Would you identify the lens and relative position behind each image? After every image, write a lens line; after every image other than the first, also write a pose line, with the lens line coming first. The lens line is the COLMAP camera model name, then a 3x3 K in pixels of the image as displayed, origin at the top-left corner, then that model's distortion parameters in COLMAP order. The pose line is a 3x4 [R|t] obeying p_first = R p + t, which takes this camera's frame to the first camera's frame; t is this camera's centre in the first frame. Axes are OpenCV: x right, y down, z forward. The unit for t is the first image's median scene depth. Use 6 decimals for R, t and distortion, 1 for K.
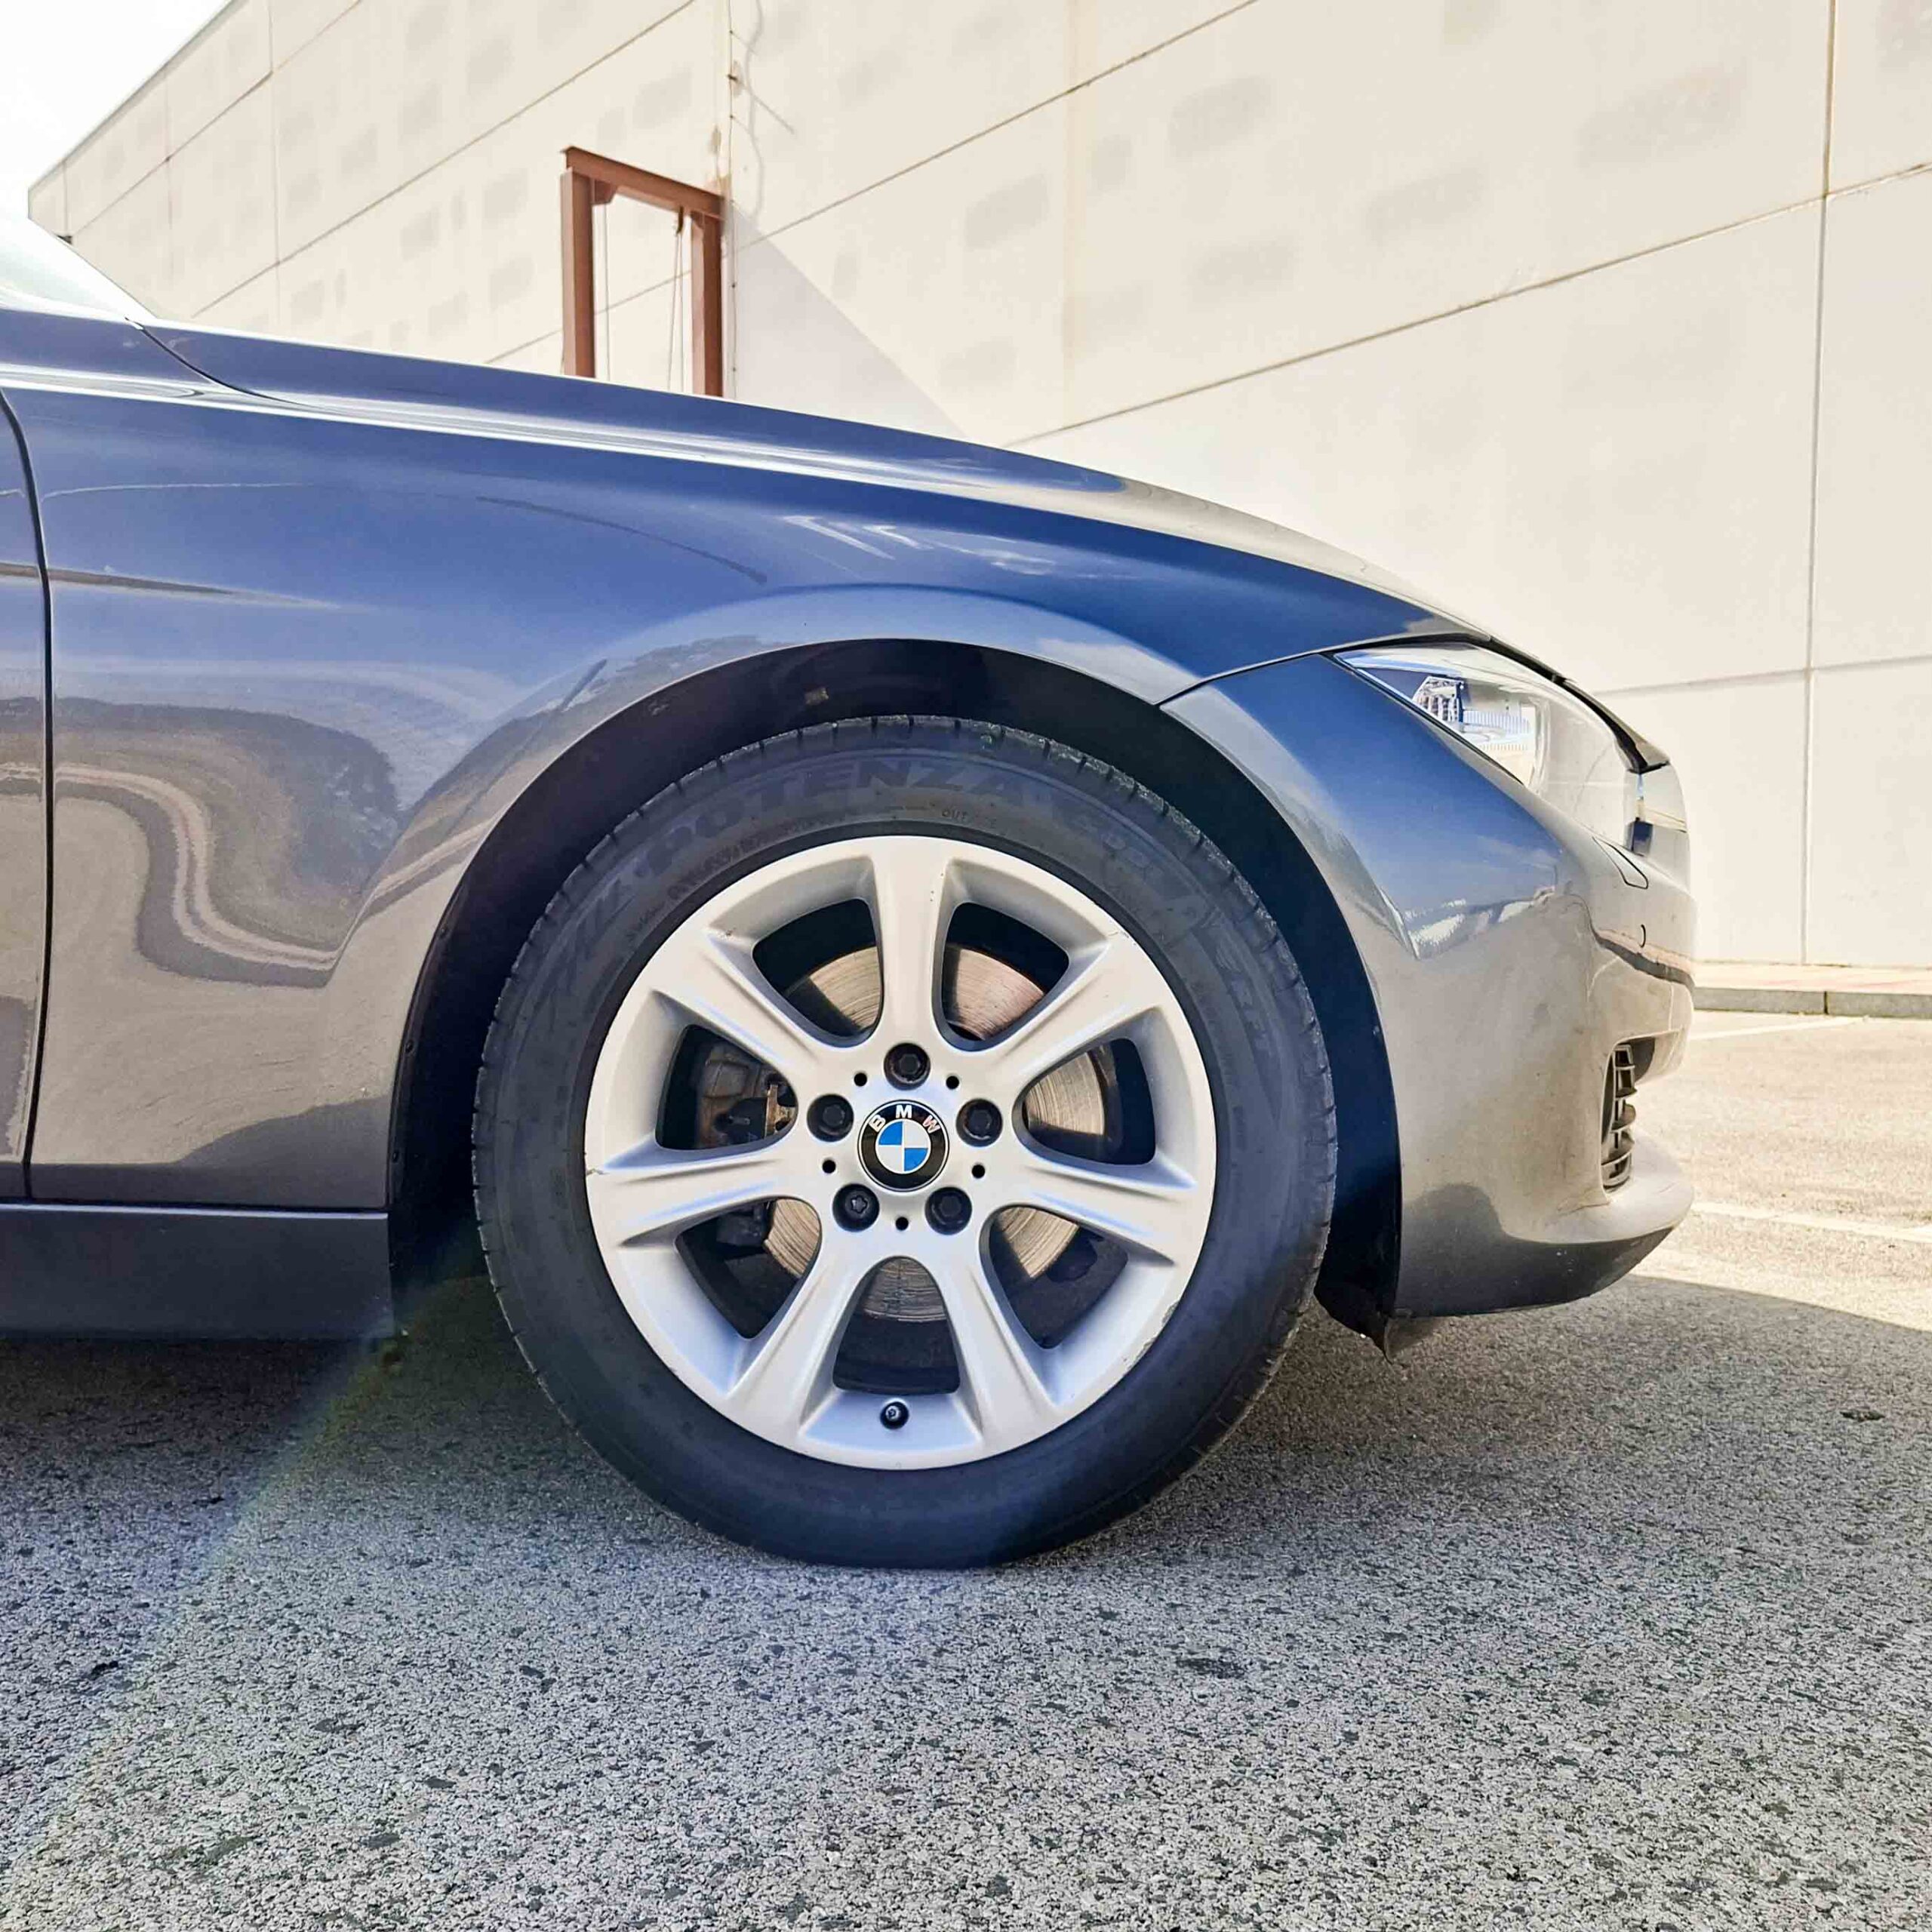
lens RADIAL K [[1799.7, 0, 968.7], [0, 1799.7, 904.8], [0, 0, 1]] dist [0.124023, -0.086990]
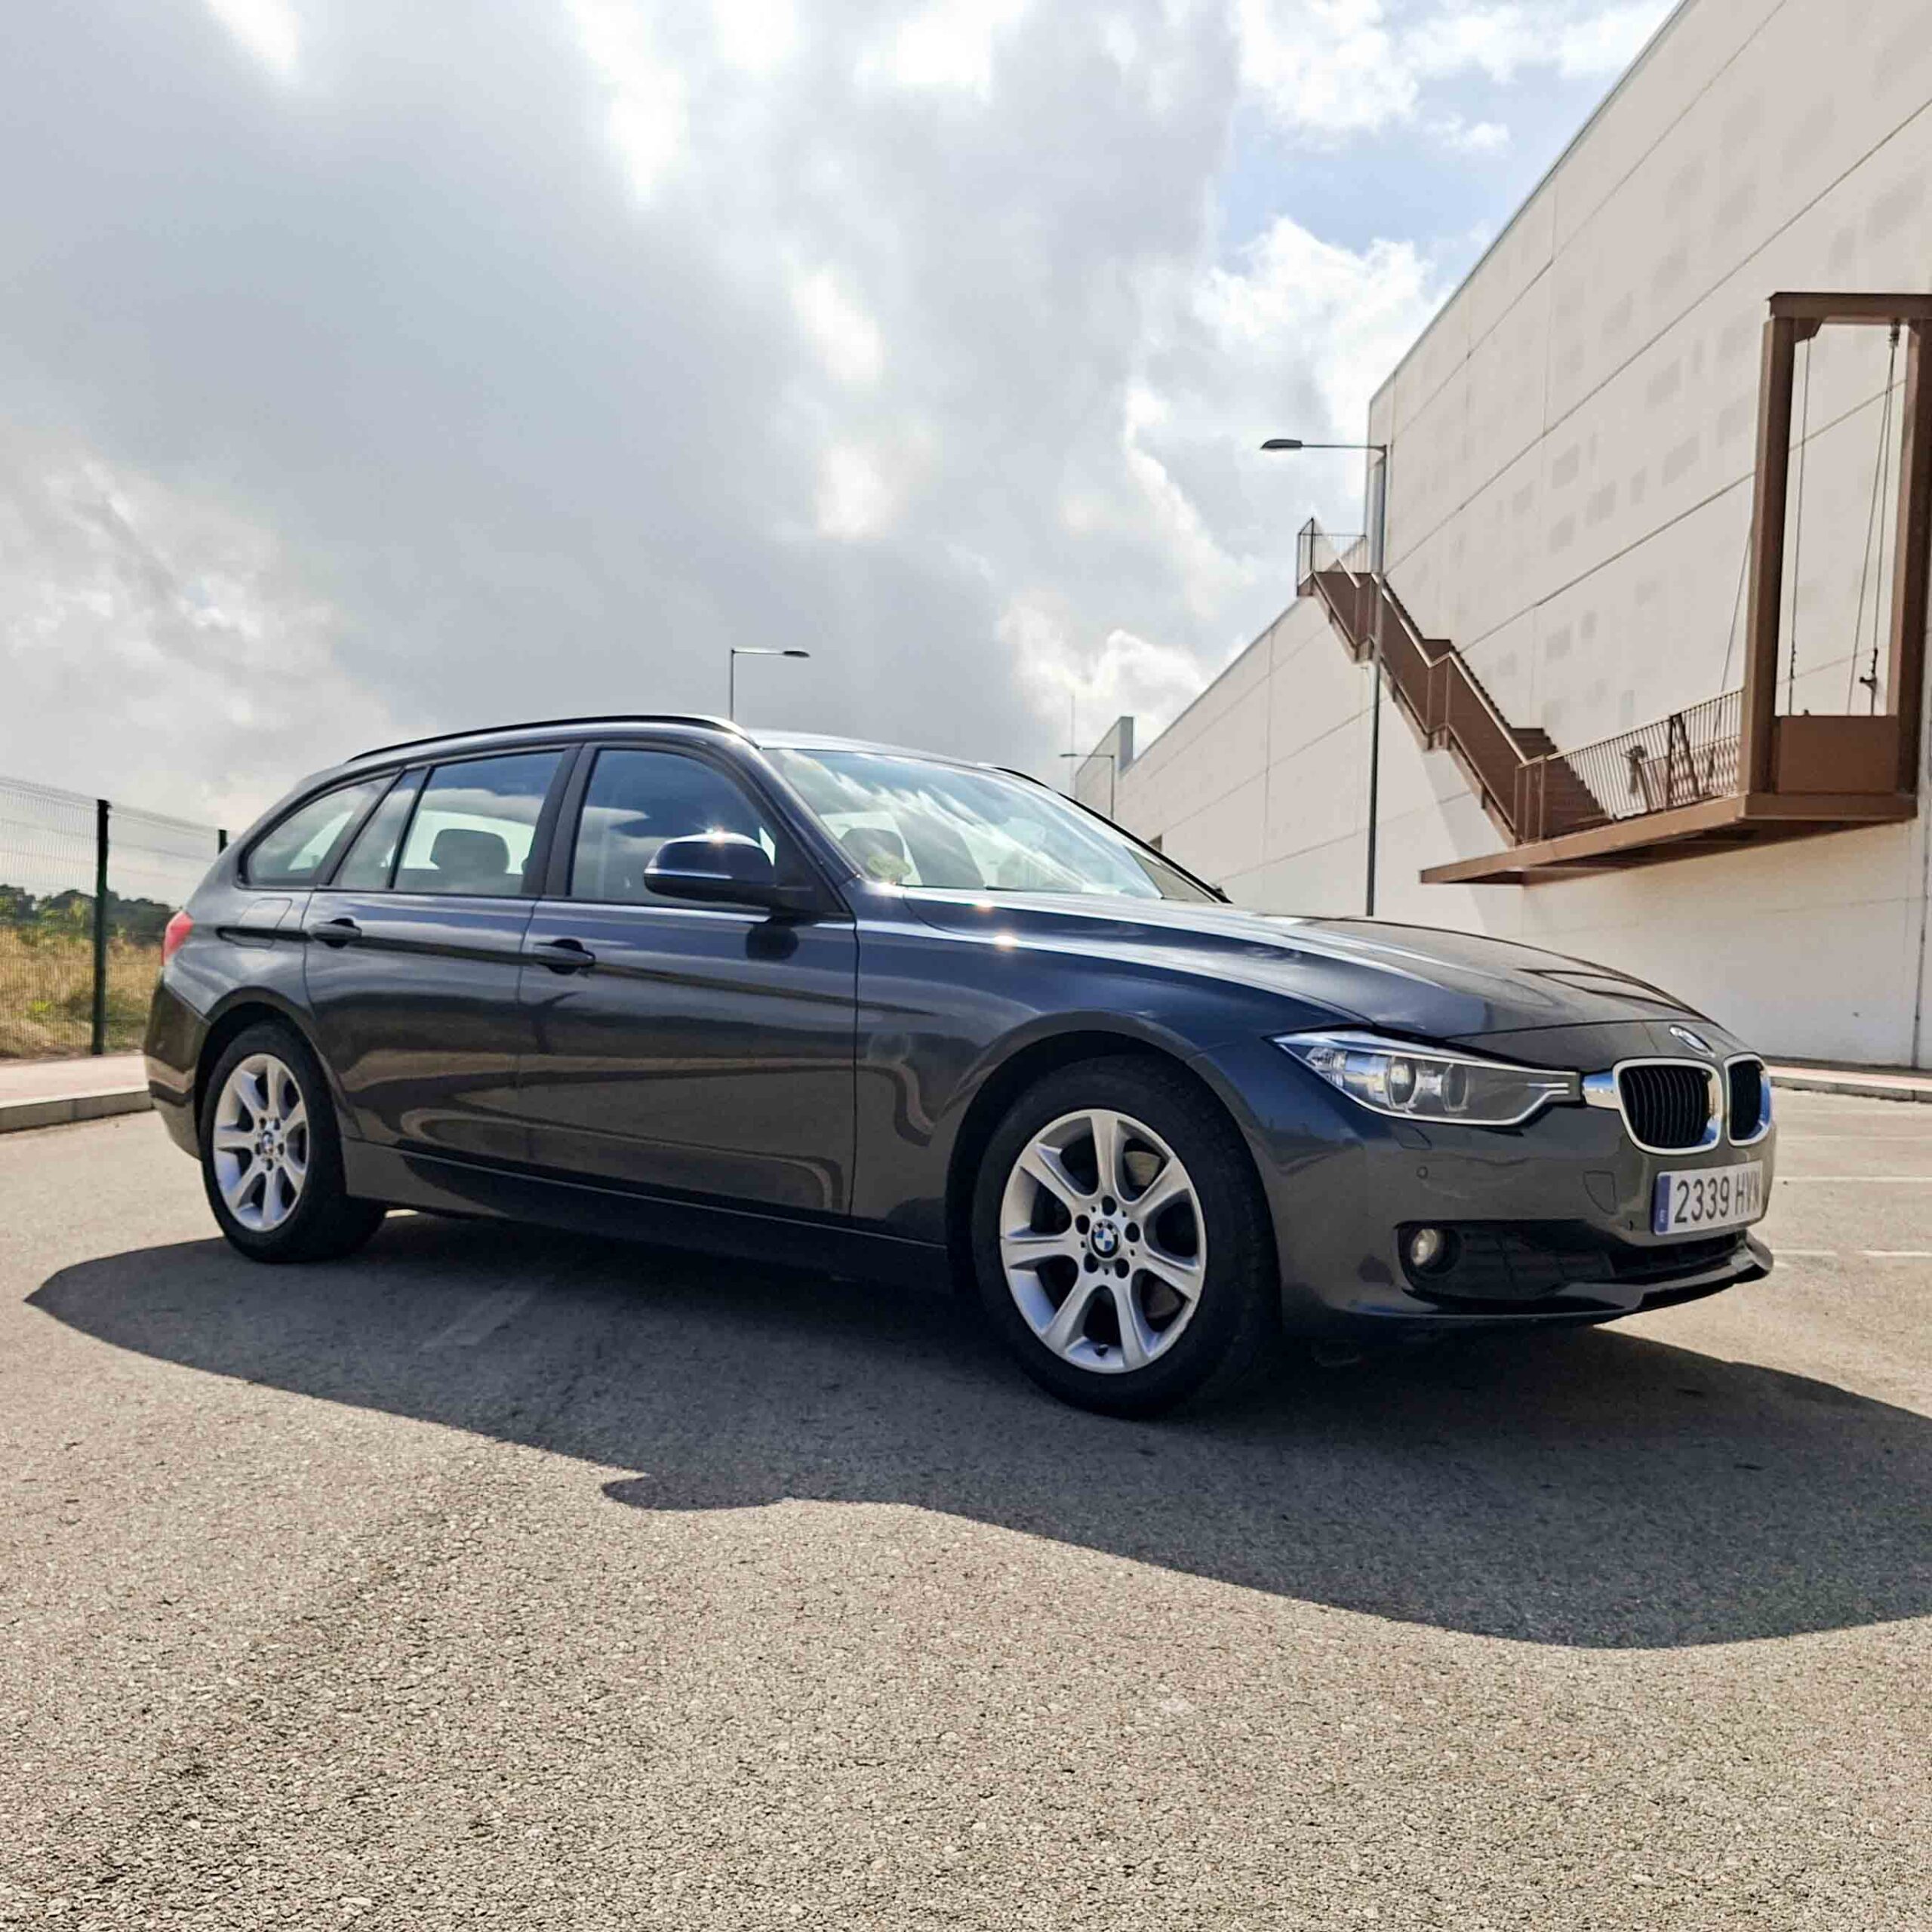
lens RADIAL K [[1801.5, 0, 963.0], [0, 1801.5, 1006.3], [0, 0, 1]] dist [0.004952, 0.000241]
pose [[0.752540, 0.015038, -0.658375, 1.376539], [-0.007961, 0.999874, 0.013738, -0.203518], [0.658499, -0.005097, 0.752564, -0.905221]]
